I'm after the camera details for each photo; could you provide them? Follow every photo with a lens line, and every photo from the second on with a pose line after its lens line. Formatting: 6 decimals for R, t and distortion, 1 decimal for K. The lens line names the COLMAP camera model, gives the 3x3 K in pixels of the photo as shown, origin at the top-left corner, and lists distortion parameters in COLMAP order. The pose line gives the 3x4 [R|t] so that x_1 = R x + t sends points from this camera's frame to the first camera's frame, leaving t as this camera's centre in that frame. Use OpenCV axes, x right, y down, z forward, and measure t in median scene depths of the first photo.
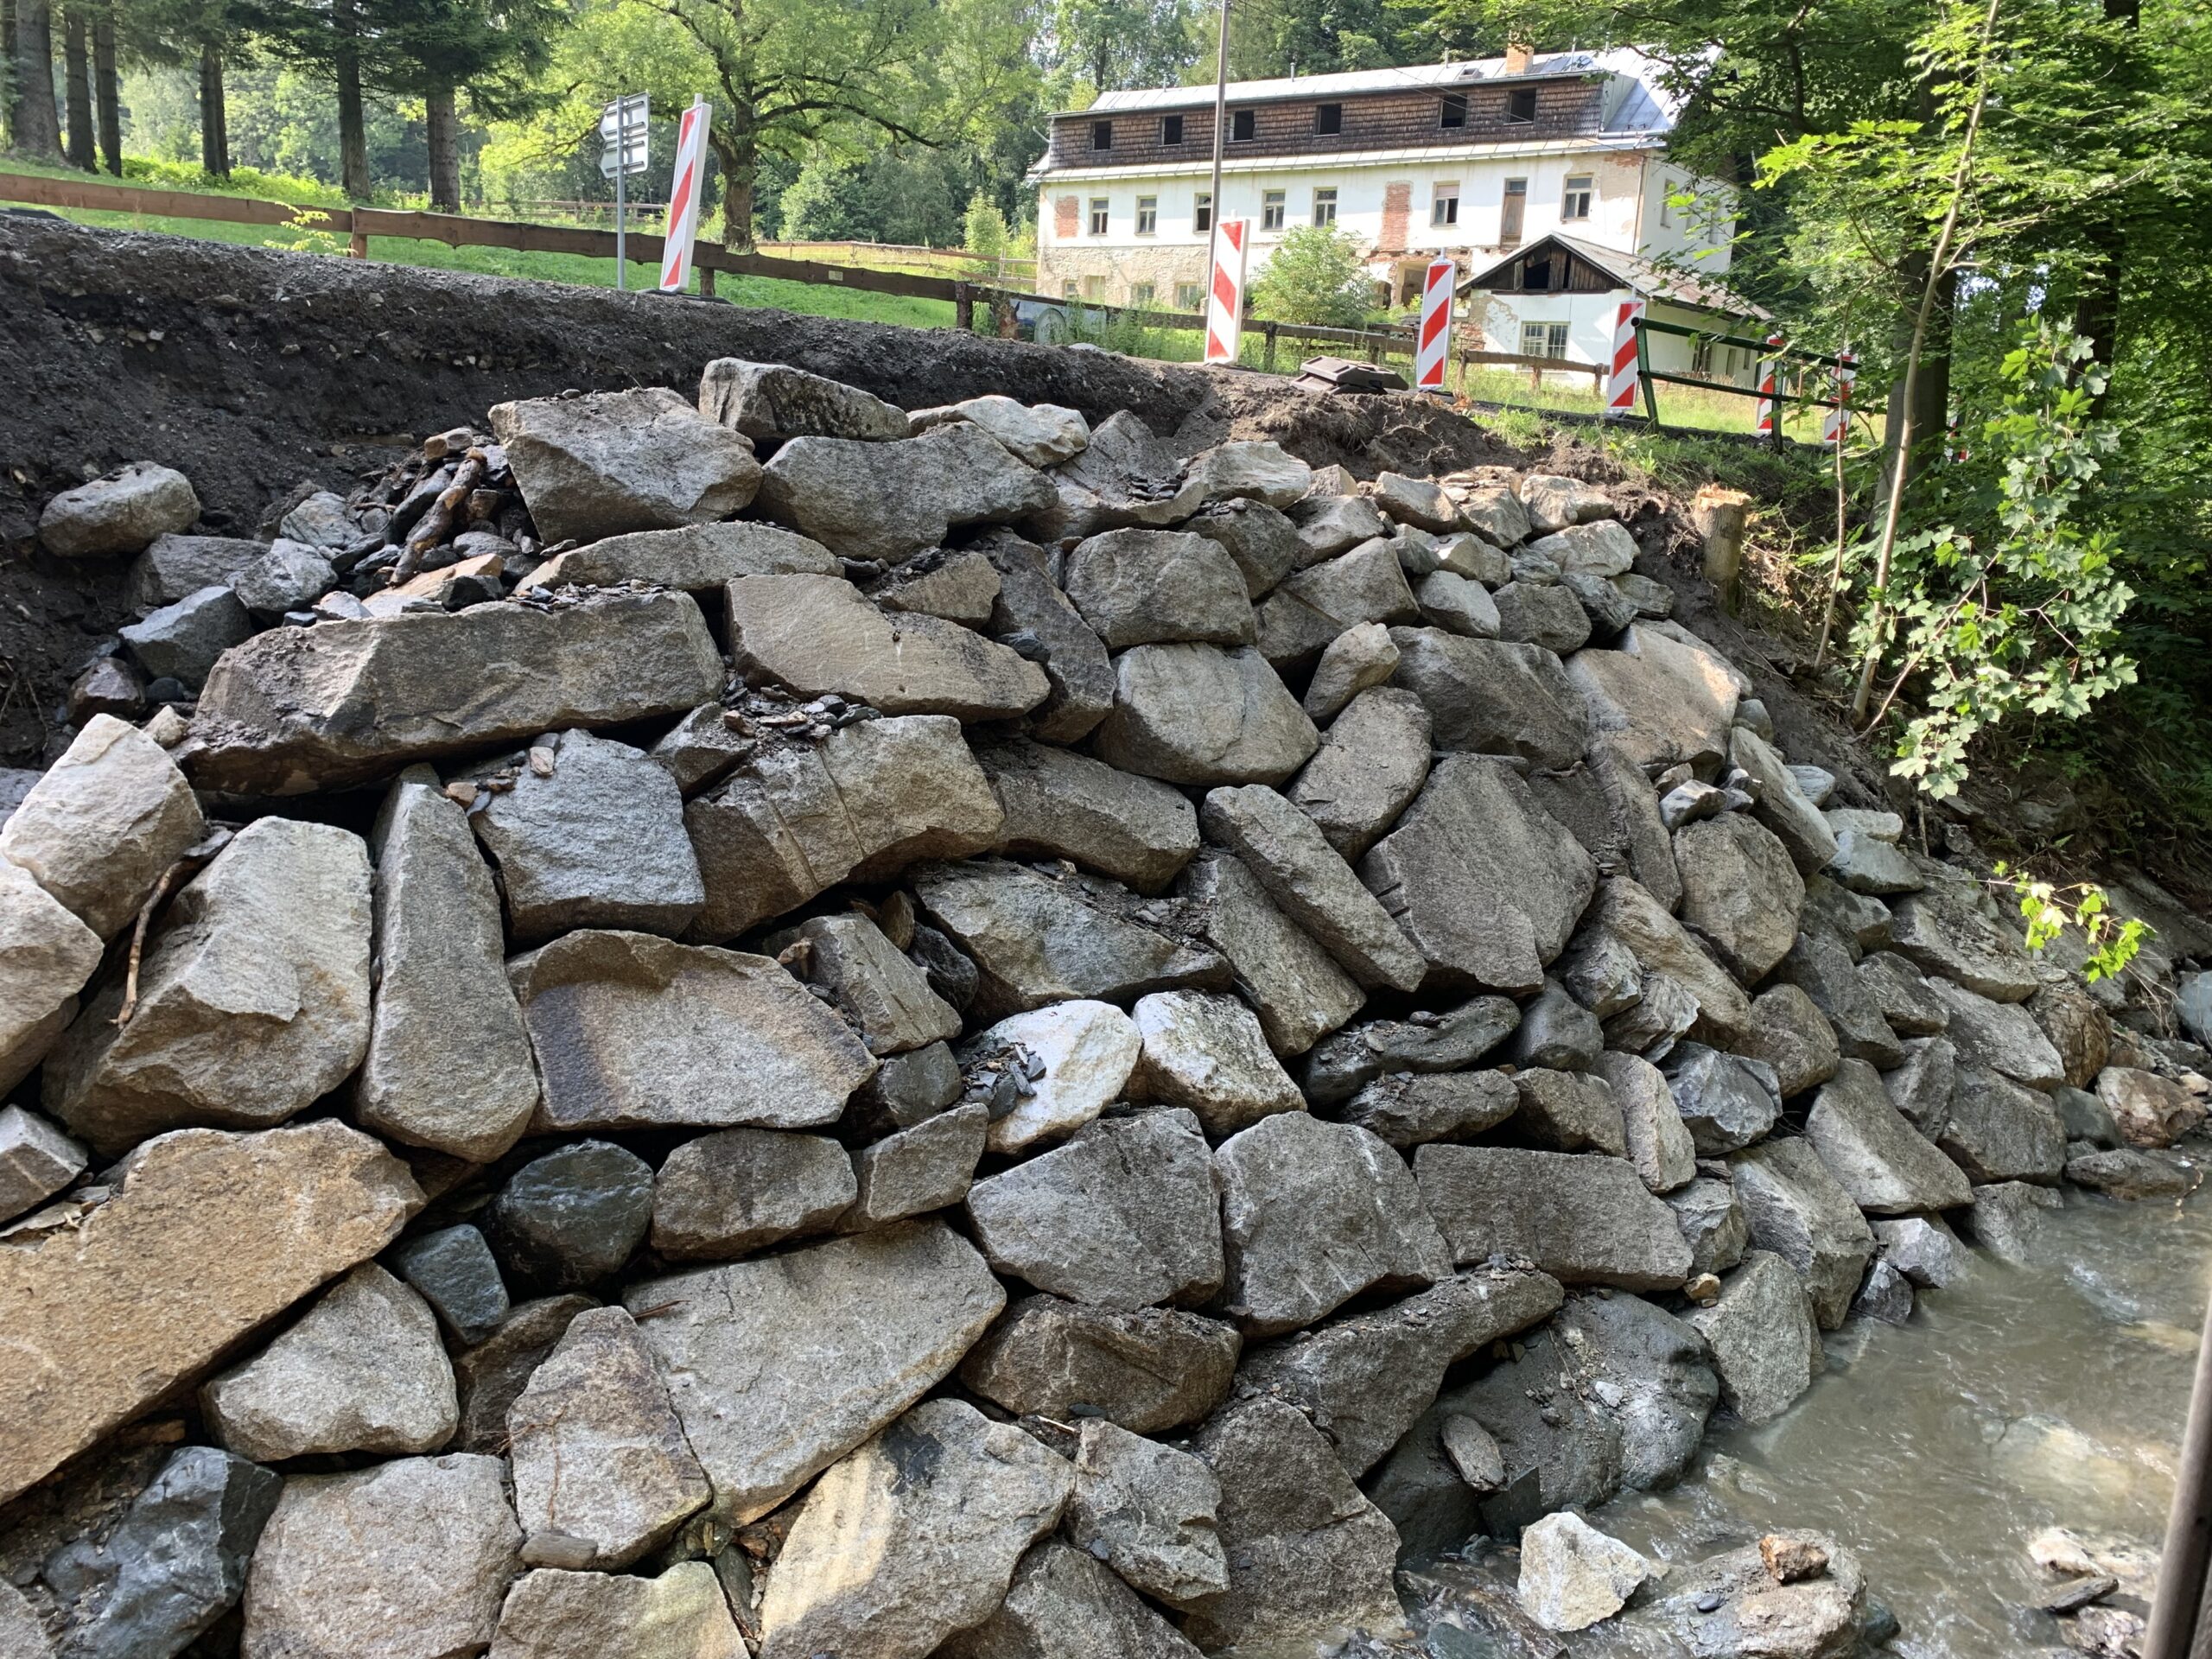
lens RADIAL K [[1657.6, 0, 1106.0], [0, 1657.6, 829.5], [0, 0, 1]] dist [0.099415, -0.281261]
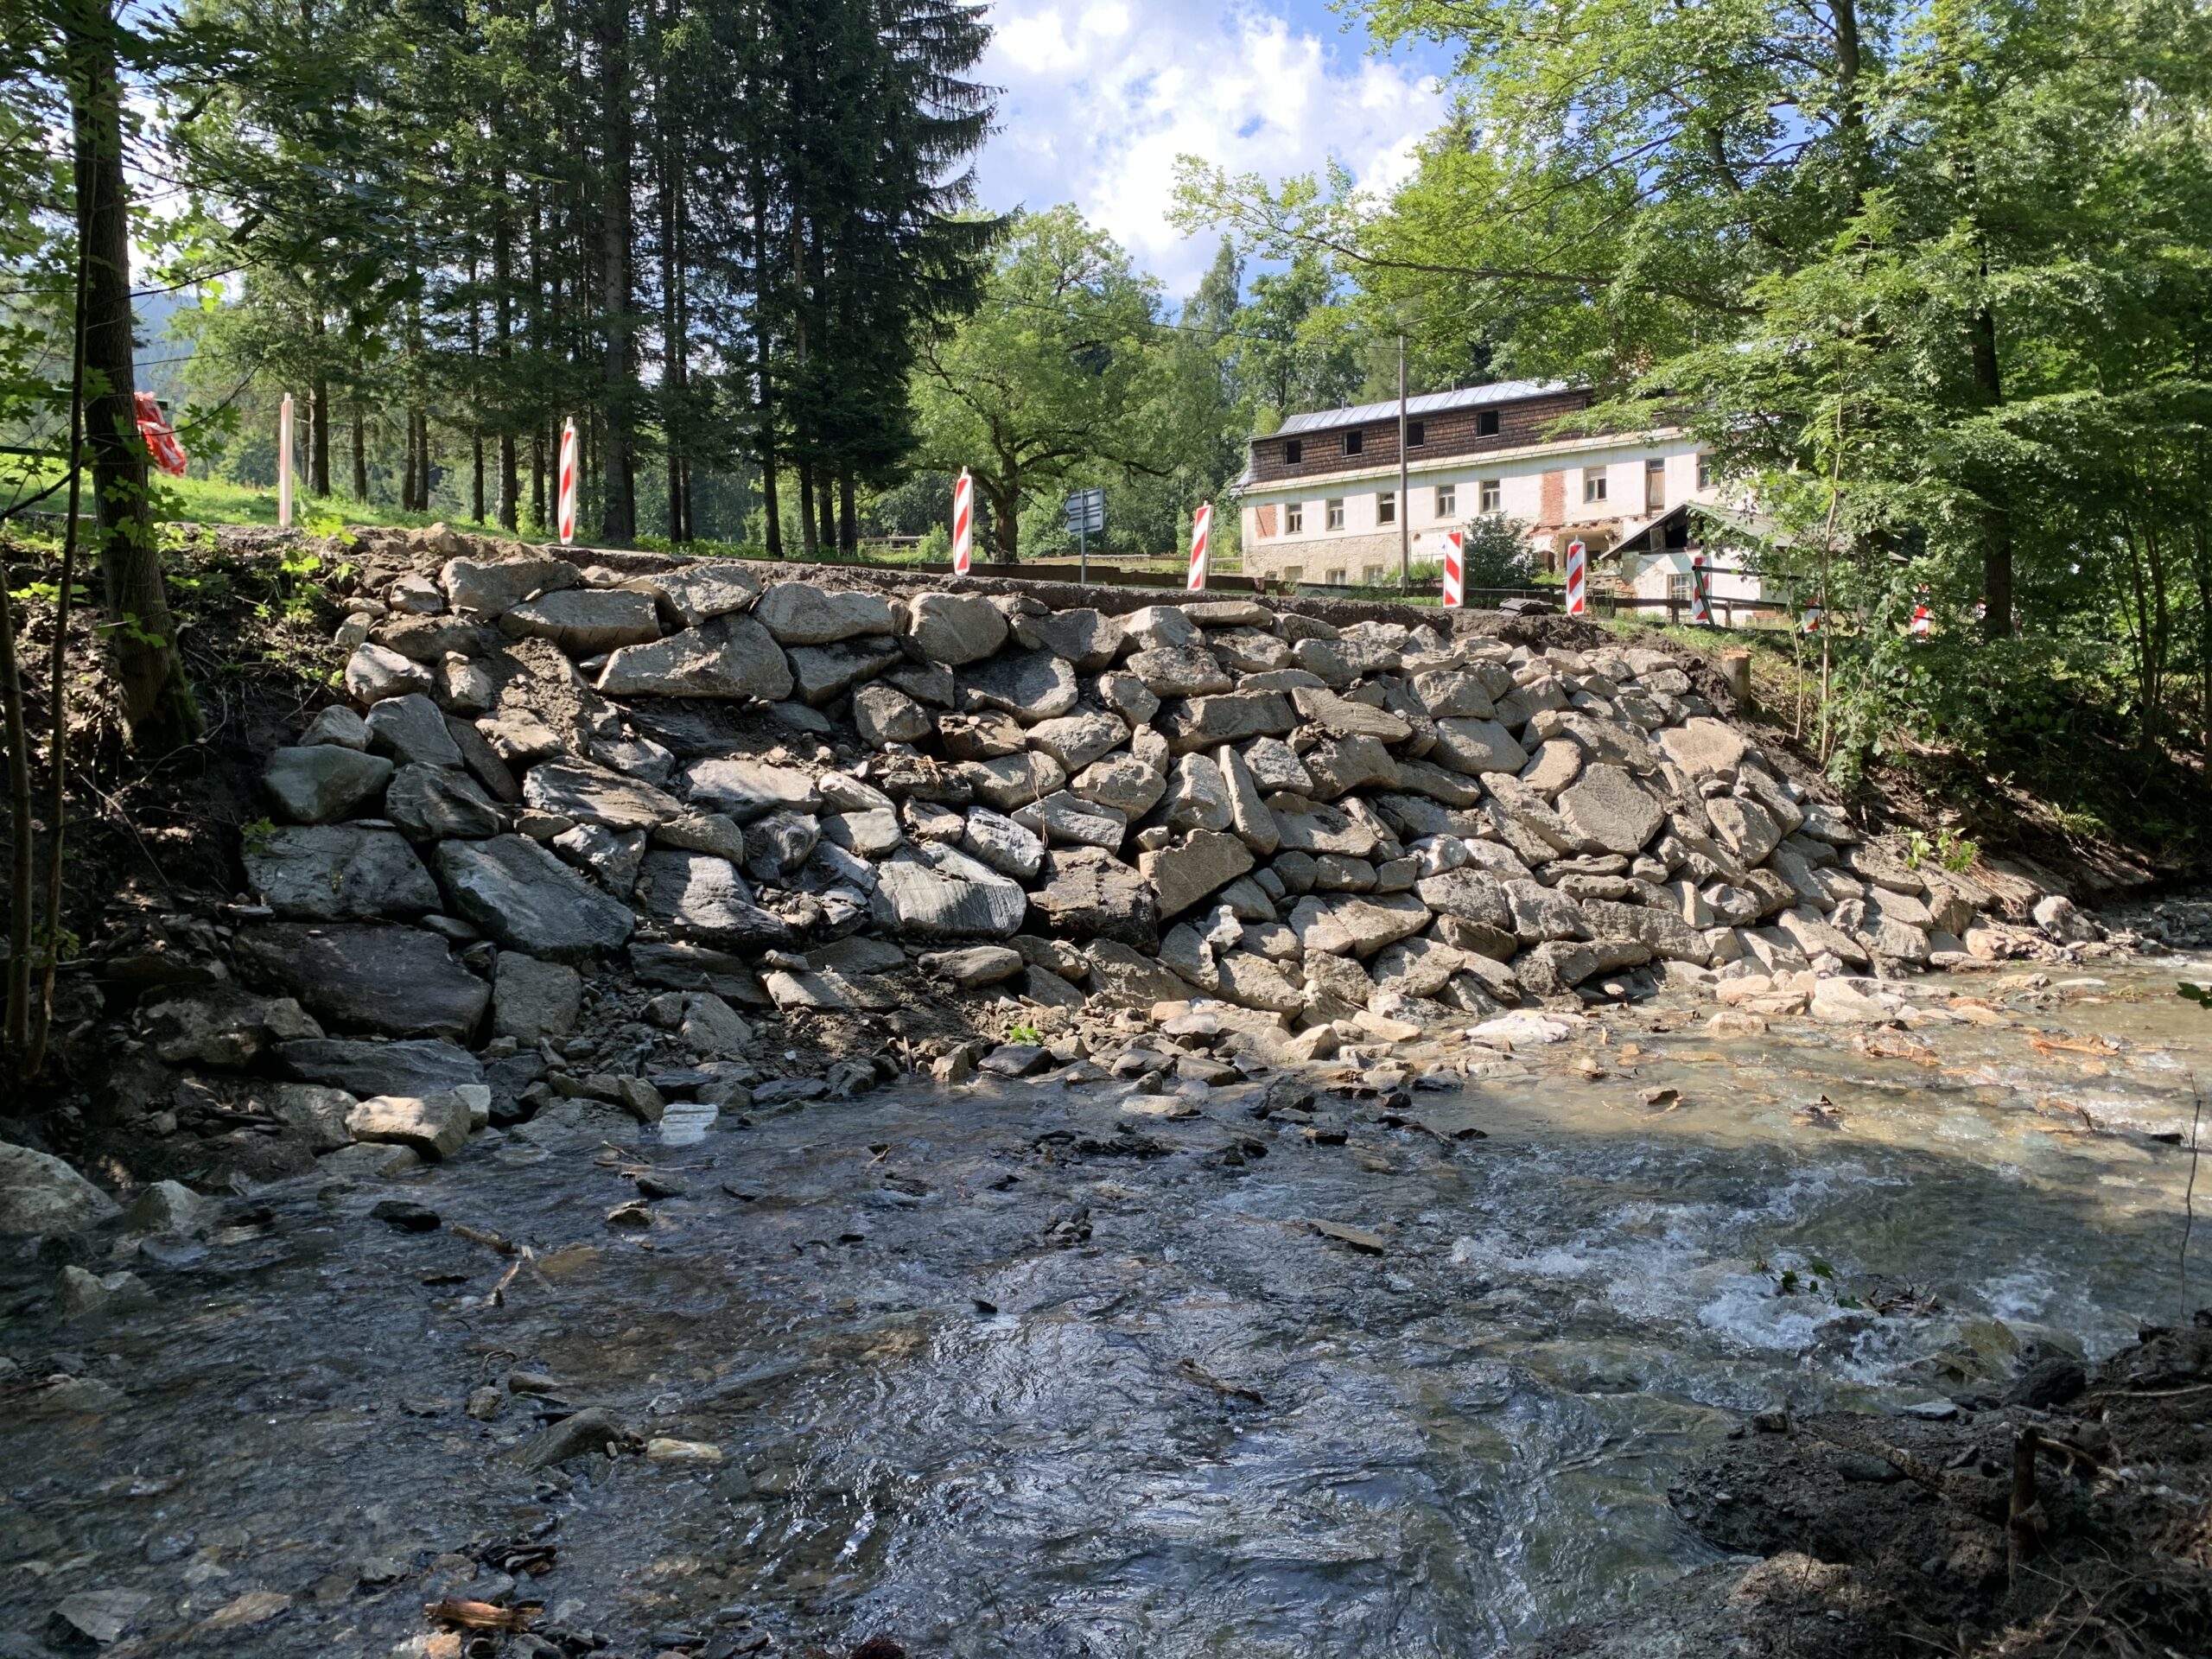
lens RADIAL K [[1657.6, 0, 1106.0], [0, 1657.6, 829.5], [0, 0, 1]] dist [0.099415, -0.281261]
pose [[0.992201, -0.059374, -0.109595, -0.160675], [0.040429, 0.985021, -0.167630, 0.324843], [0.117906, 0.161892, 0.979739, -1.027088]]
